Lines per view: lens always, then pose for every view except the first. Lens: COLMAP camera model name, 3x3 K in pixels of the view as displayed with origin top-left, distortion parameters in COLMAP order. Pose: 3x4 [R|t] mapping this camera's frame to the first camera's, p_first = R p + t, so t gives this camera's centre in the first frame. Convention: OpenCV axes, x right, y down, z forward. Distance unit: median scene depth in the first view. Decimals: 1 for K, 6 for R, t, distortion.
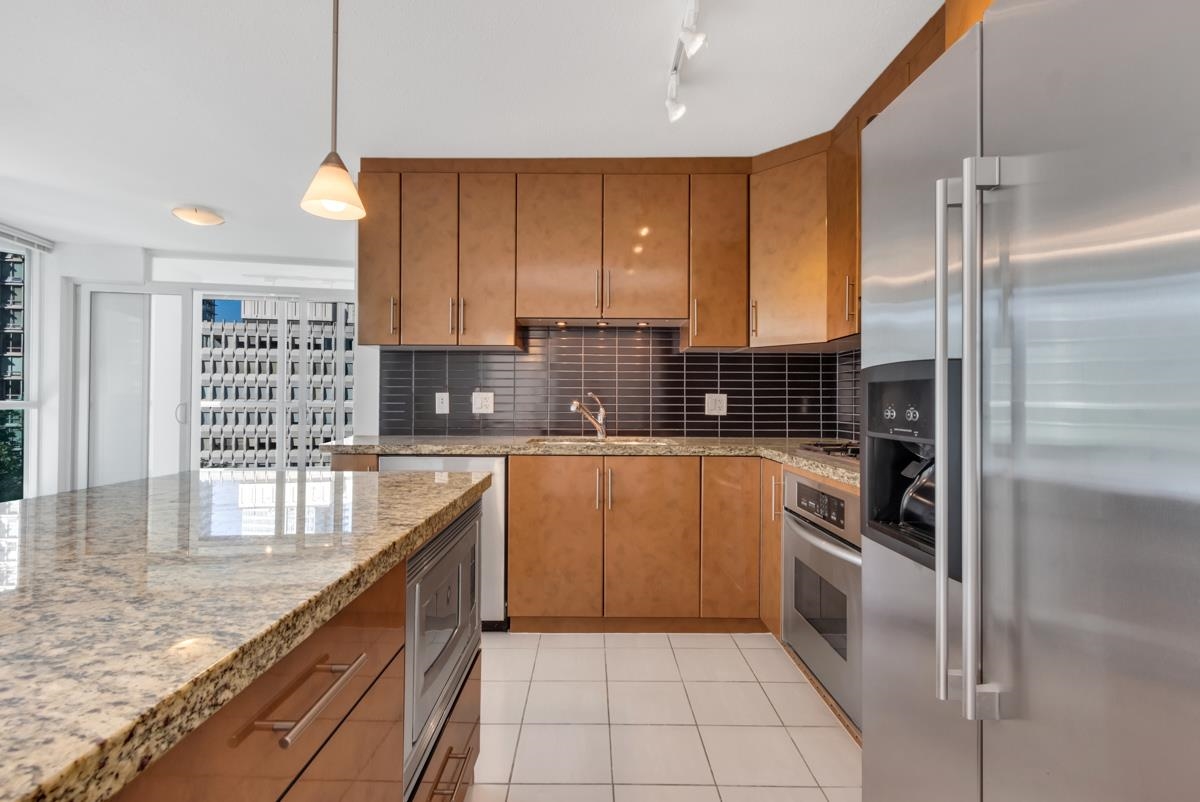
lens RADIAL K [[570.5, 0, 590.0], [0, 570.5, 399.7], [0, 0, 1]] dist [0.009659, -0.000243]
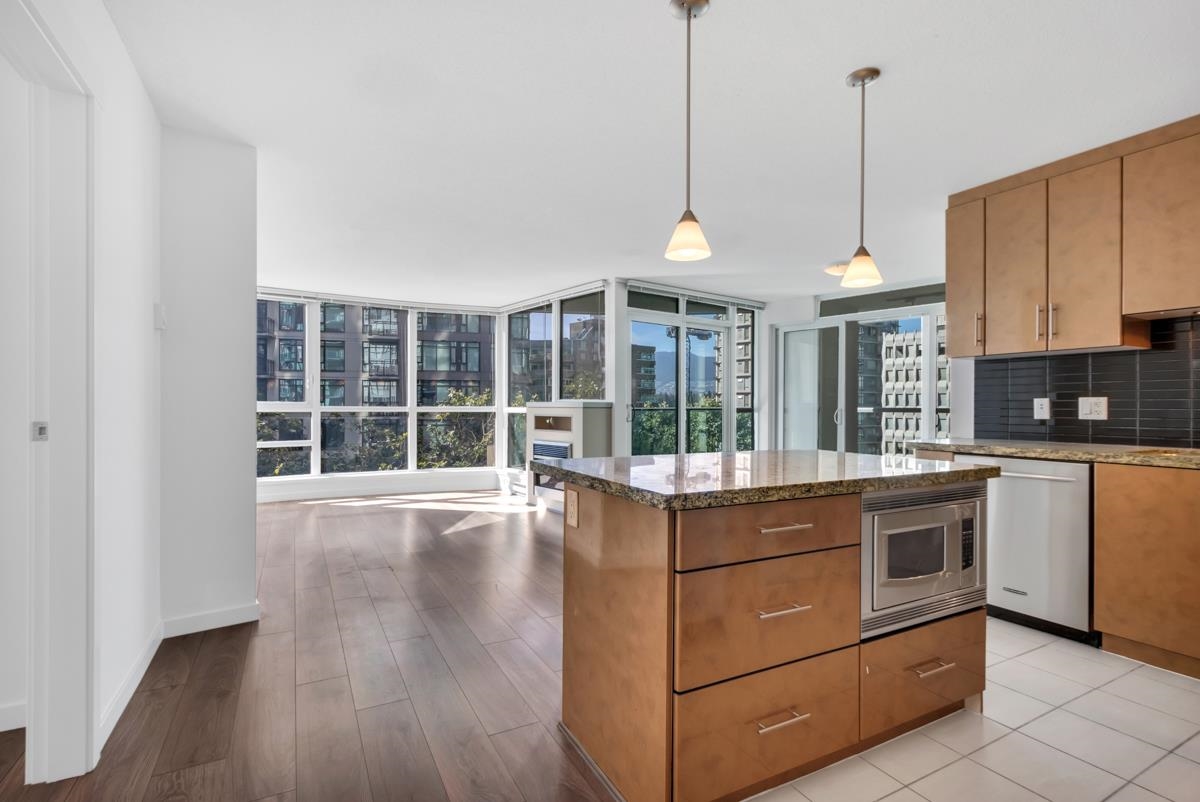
lens RADIAL K [[564.0, 0, 588.5], [0, 564.0, 405.7], [0, 0, 1]] dist [0.000376, -0.001110]
pose [[0.468404, -0.004352, -0.883504, 0.246784], [0.003289, 0.999990, -0.003182, 0.001453], [0.883508, -0.001415, 0.468413, -0.164977]]
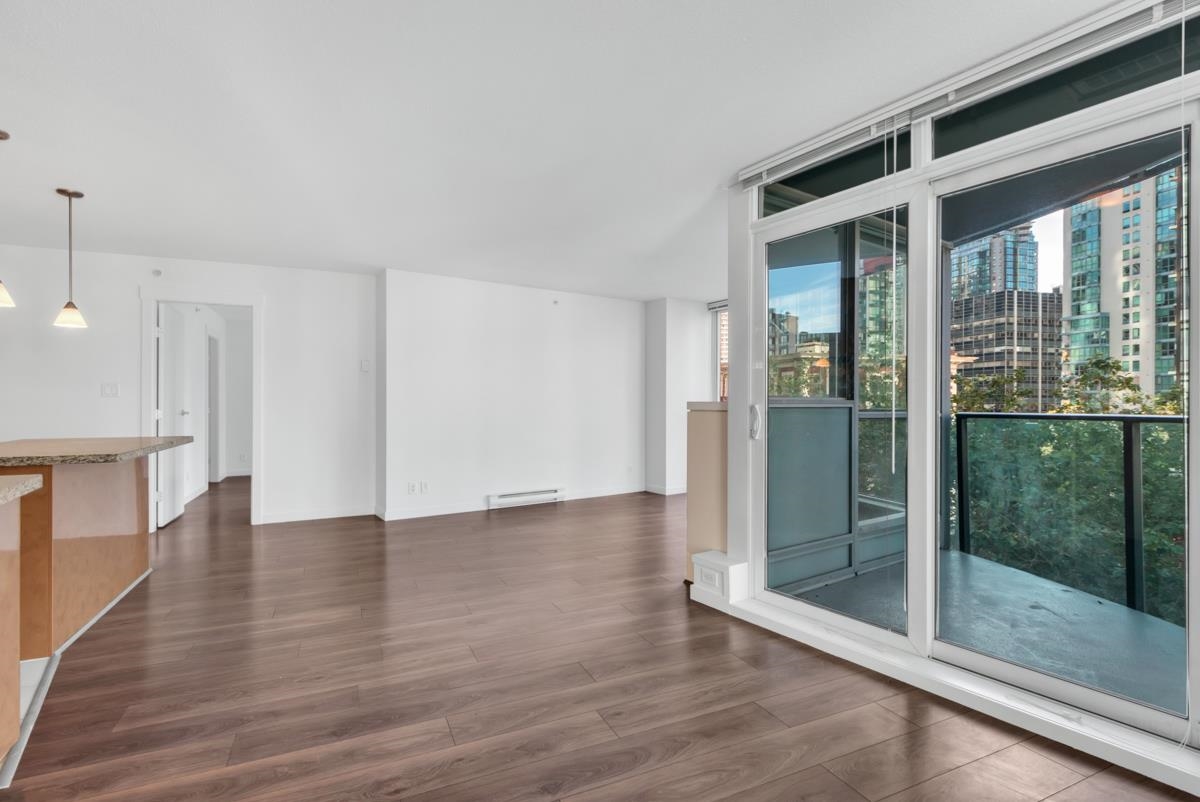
lens RADIAL K [[561.9, 0, 593.6], [0, 561.9, 402.8], [0, 0, 1]] dist [0.001375, -0.000356]
pose [[-0.909757, -0.008441, -0.415056, -0.652961], [-0.005911, 0.999955, -0.007382, -0.003836], [0.415100, -0.004262, -0.909766, 1.547055]]
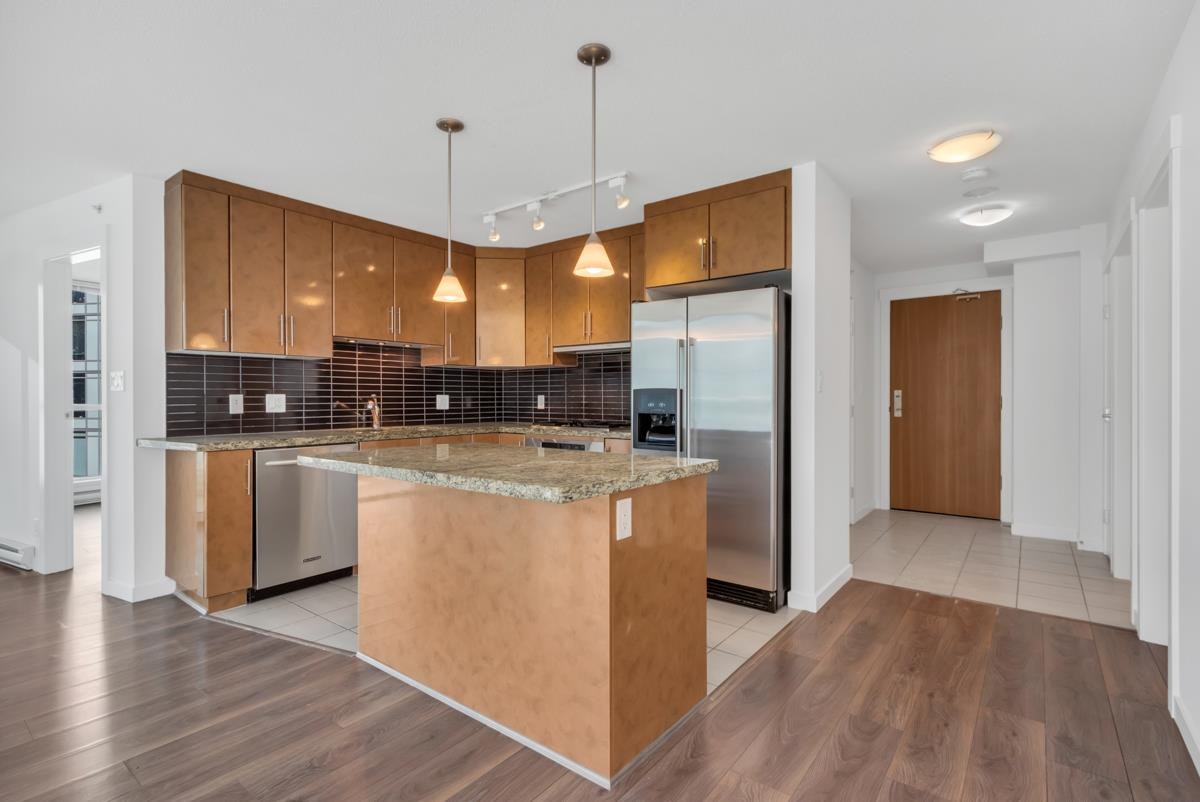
lens RADIAL K [[561.9, 0, 593.6], [0, 561.9, 402.8], [0, 0, 1]] dist [0.001375, -0.000356]
pose [[0.611052, -0.013255, 0.791480, -0.708714], [0.002982, 0.999891, 0.014443, -0.010241], [-0.791585, -0.006465, 0.611025, -0.204176]]
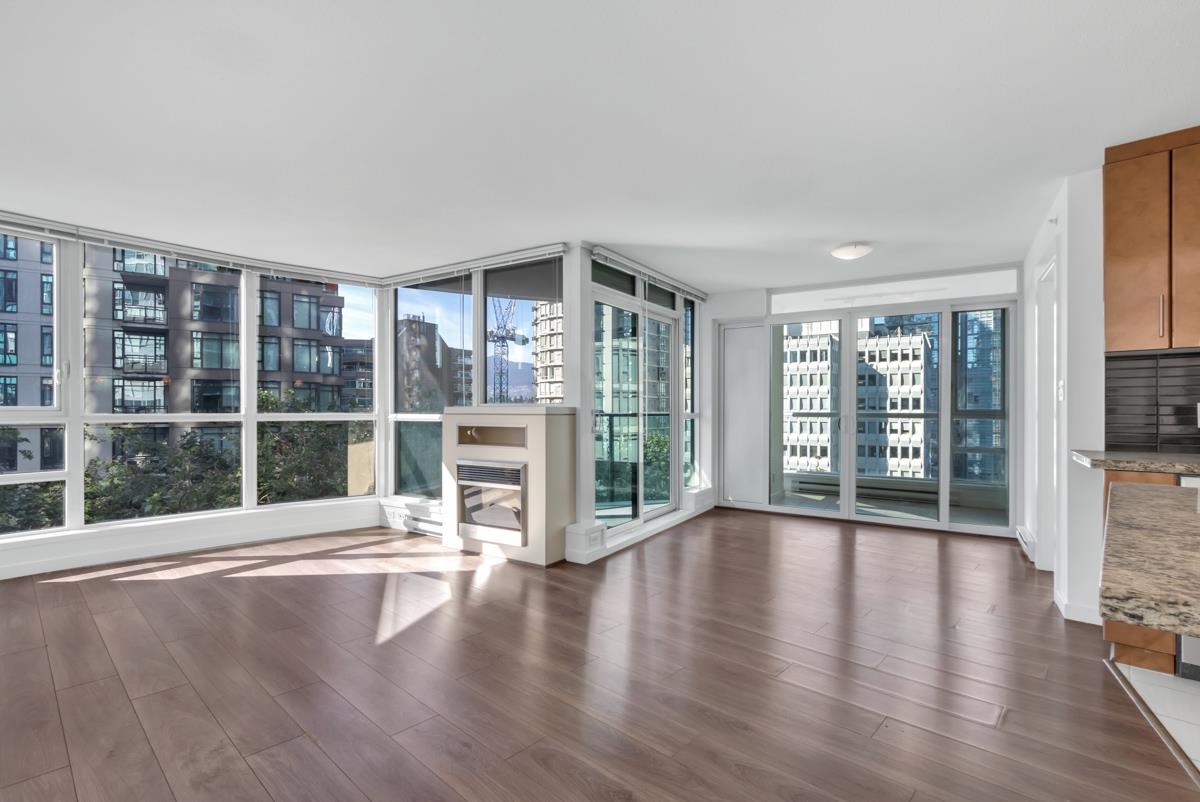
lens RADIAL K [[557.3, 0, 590.9], [0, 557.3, 407.8], [0, 0, 1]] dist [0.002460, -0.000459]
pose [[0.732072, -0.008098, -0.681179, -0.371771], [0.006542, 0.999967, -0.004857, -0.006221], [0.681196, -0.000901, 0.732101, -0.207044]]
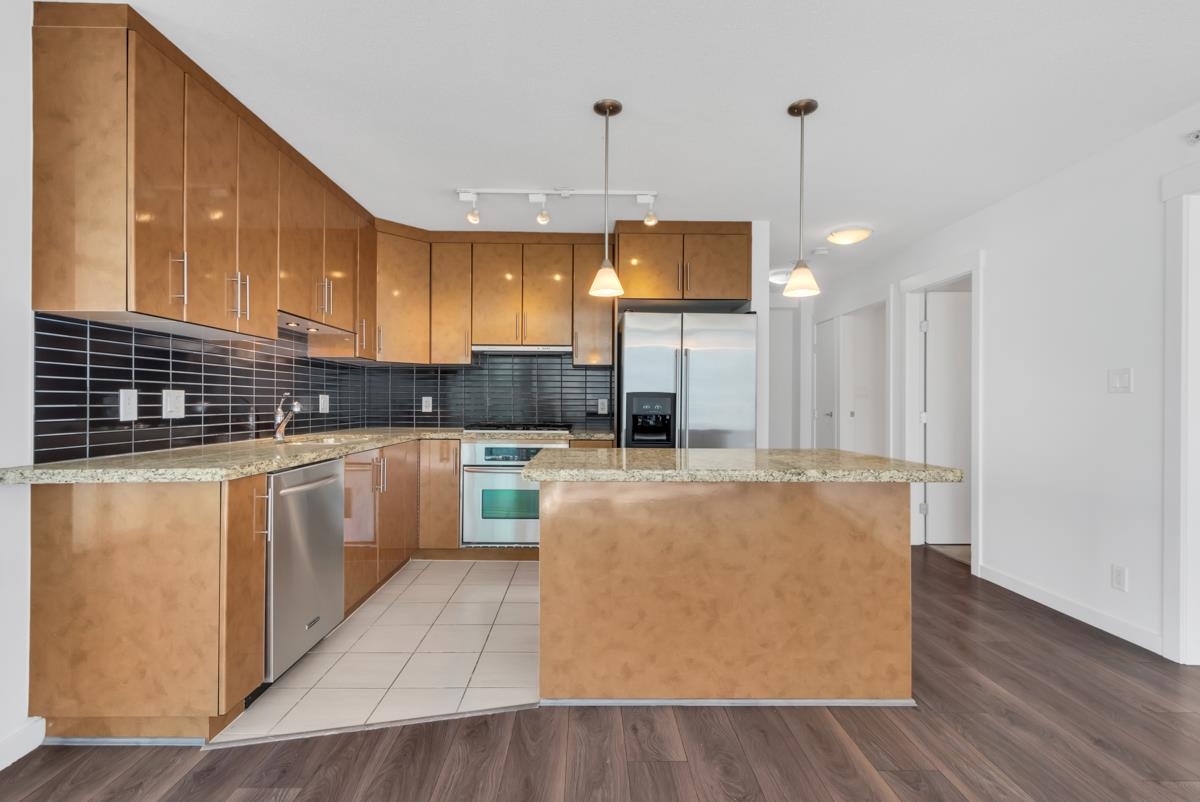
lens RADIAL K [[548.2, 0, 592.2], [0, 548.2, 404.3], [0, 0, 1]] dist [0.001984, -0.000205]
pose [[-0.011168, -0.008007, 0.999906, -0.930300], [-0.008365, 0.999934, 0.007914, -0.004658], [-0.999903, -0.008276, -0.011235, 0.473858]]
